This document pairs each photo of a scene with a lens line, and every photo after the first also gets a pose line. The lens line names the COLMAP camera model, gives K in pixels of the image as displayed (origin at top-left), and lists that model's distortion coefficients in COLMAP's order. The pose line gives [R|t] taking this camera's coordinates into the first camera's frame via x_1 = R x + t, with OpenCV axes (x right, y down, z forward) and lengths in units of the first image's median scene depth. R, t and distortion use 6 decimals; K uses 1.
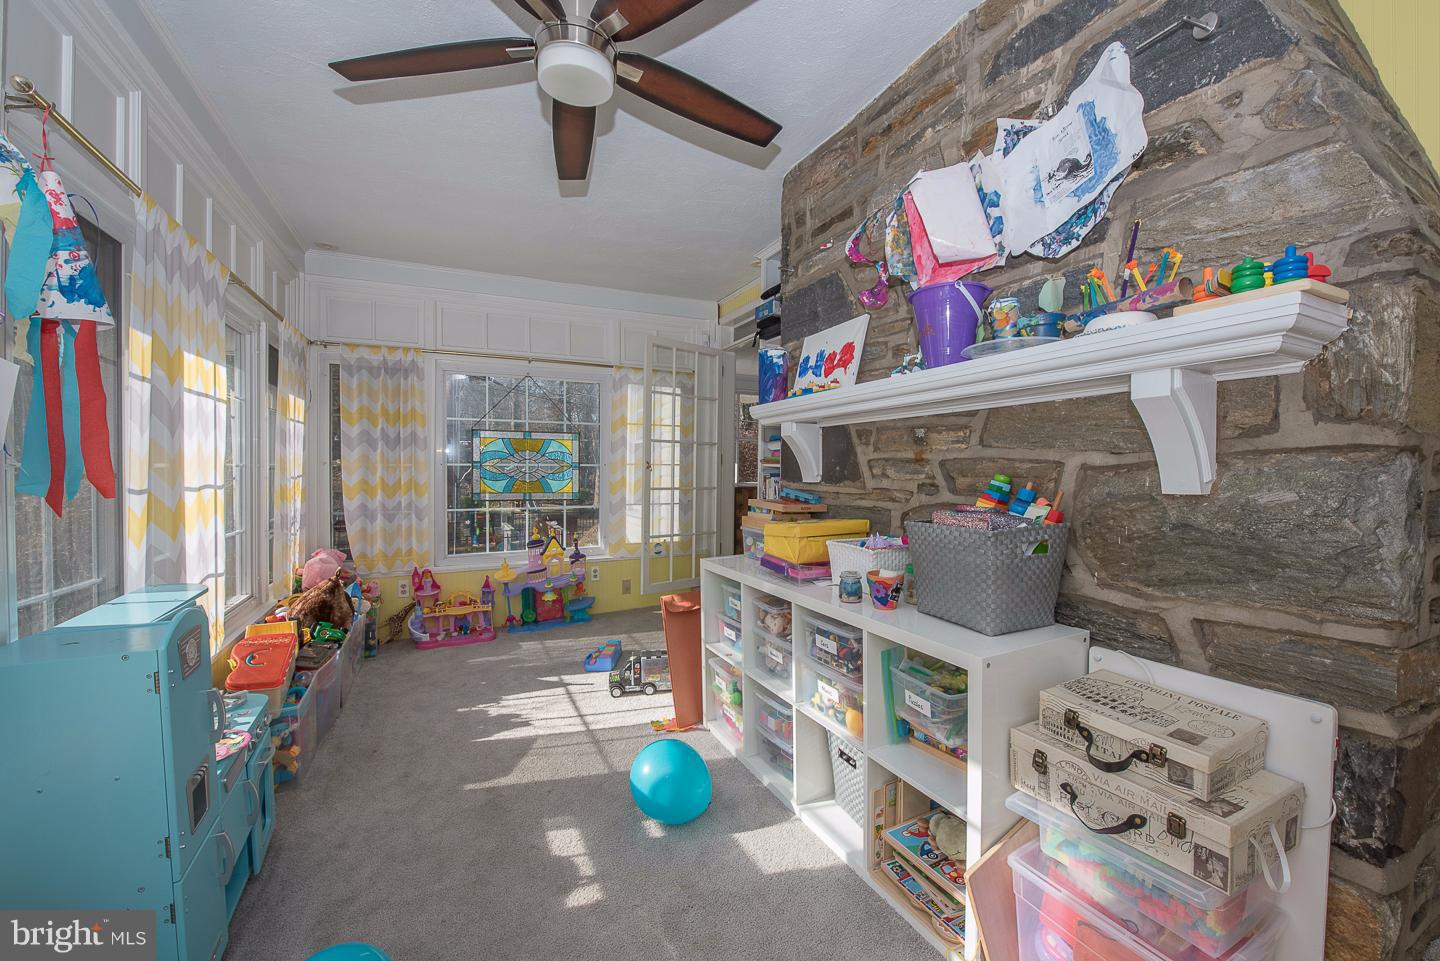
lens RADIAL K [[571.8, 0, 717.1], [0, 571.8, 477.0], [0, 0, 1]] dist [-0.018448, -0.001572]
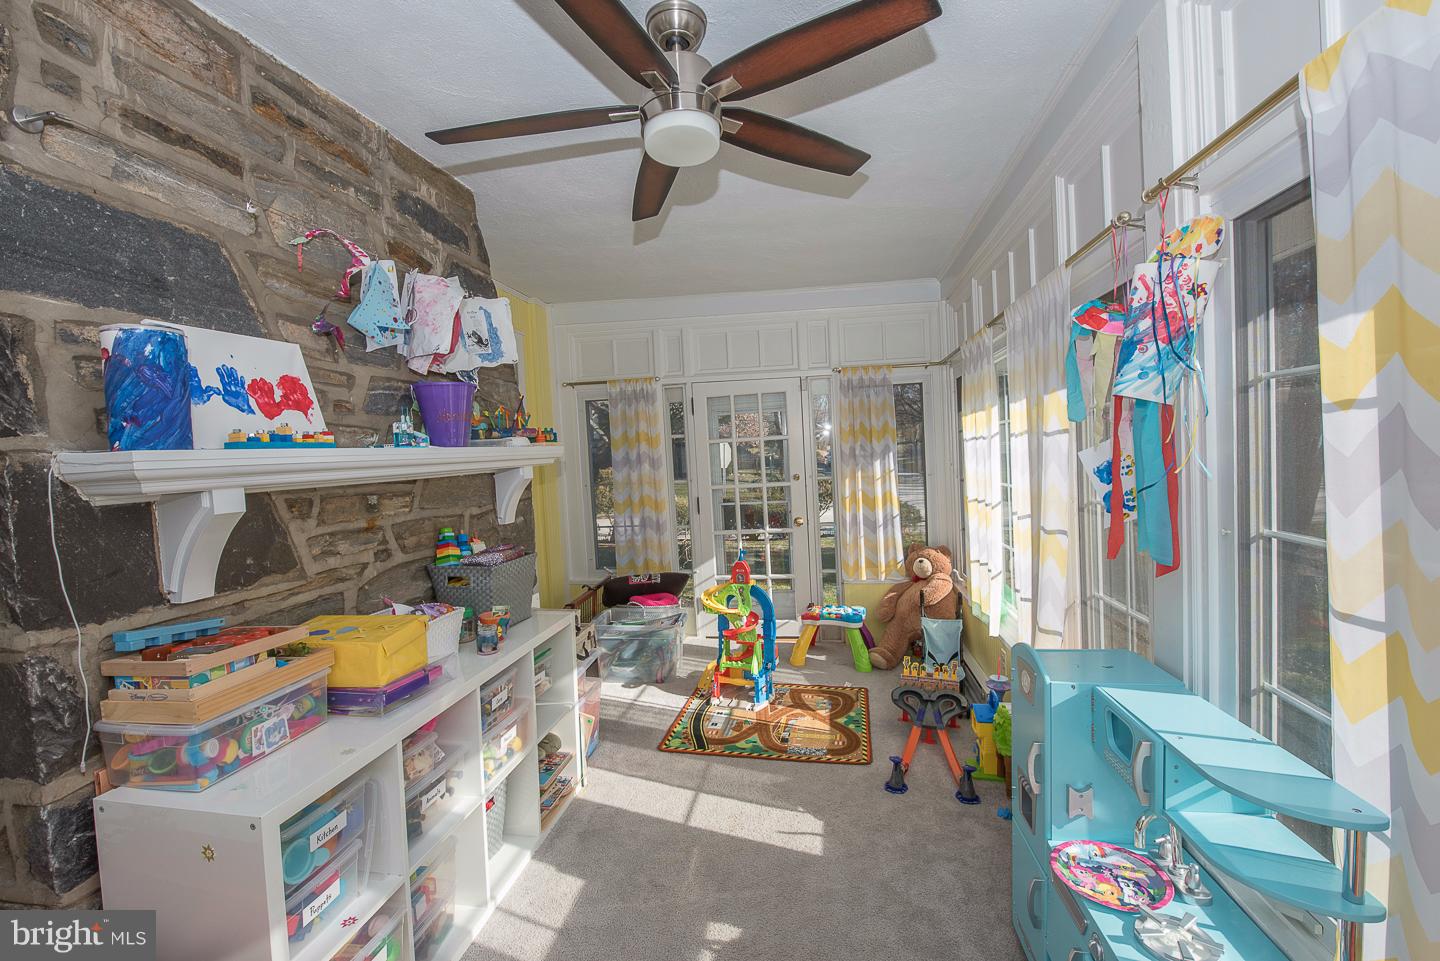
lens RADIAL K [[633.8, 0, 717.1], [0, 633.8, 475.7], [0, 0, 1]] dist [-0.016248, 0.000381]
pose [[-0.814357, 0.014057, 0.580195, -0.731408], [0.054203, 0.997179, 0.051919, -0.139793], [-0.577828, 0.073729, -0.812821, 1.504105]]
